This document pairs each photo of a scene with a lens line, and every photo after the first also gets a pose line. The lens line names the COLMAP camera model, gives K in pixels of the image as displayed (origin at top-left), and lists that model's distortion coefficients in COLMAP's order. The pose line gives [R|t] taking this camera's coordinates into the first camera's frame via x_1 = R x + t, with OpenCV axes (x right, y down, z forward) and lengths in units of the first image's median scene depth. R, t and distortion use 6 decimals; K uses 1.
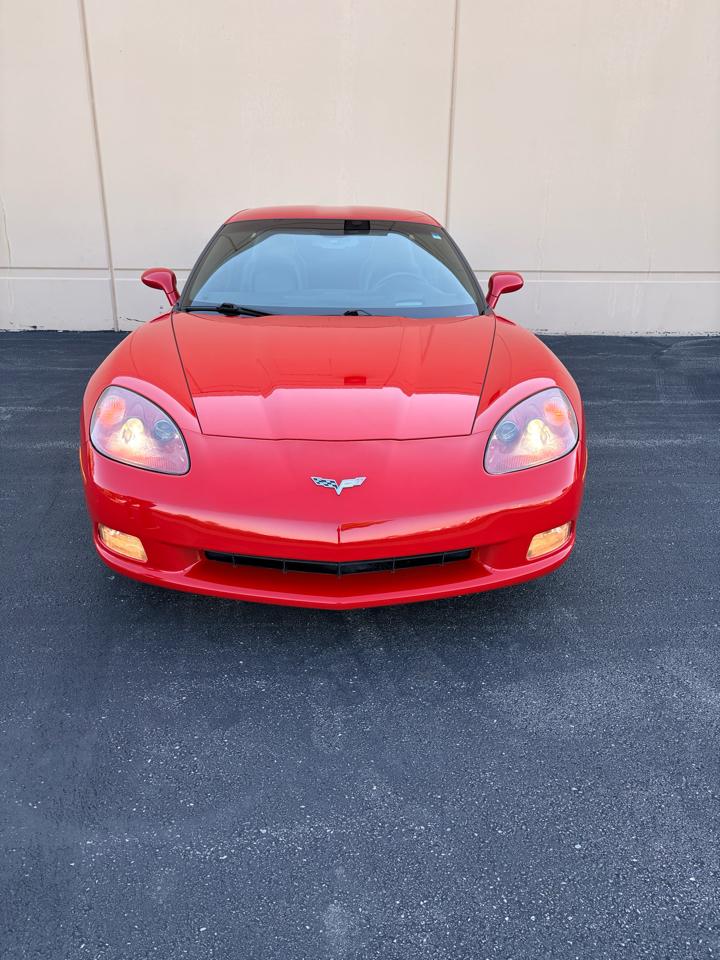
lens RADIAL K [[719.5, 0, 360.0], [0, 719.5, 480.0], [0, 0, 1]] dist [0.006494, -0.001779]
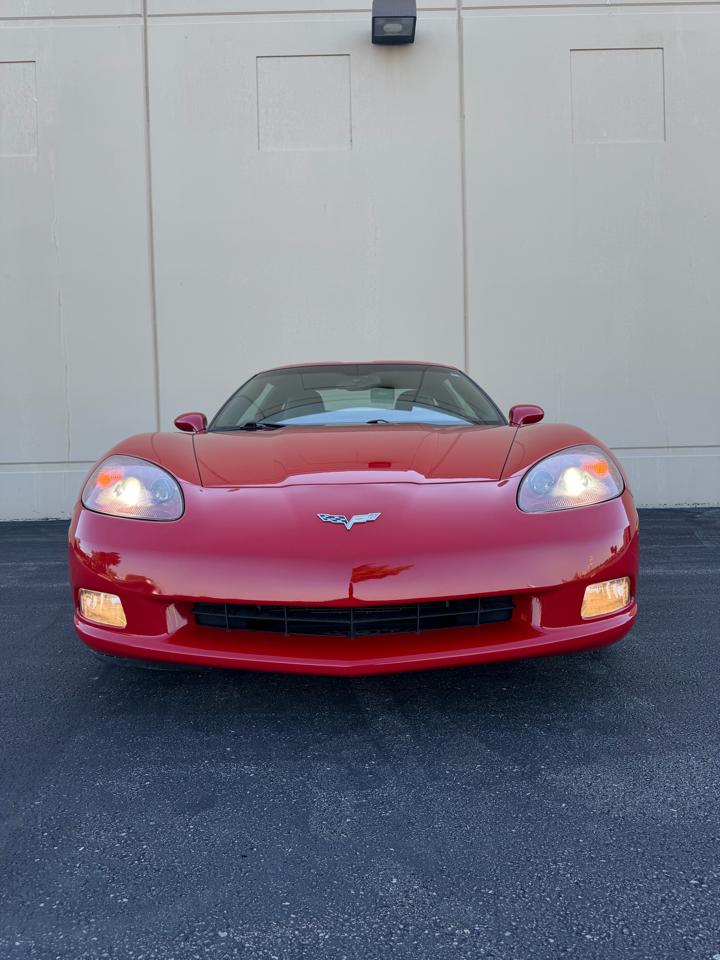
lens RADIAL K [[676.6, 0, 360.0], [0, 676.6, 480.0], [0, 0, 1]] dist [0.005637, -0.018383]
pose [[0.998006, -0.033411, -0.053555, 0.029789], [0.013511, 0.941840, -0.335789, 0.243921], [0.061659, 0.334396, 0.940414, 0.231923]]
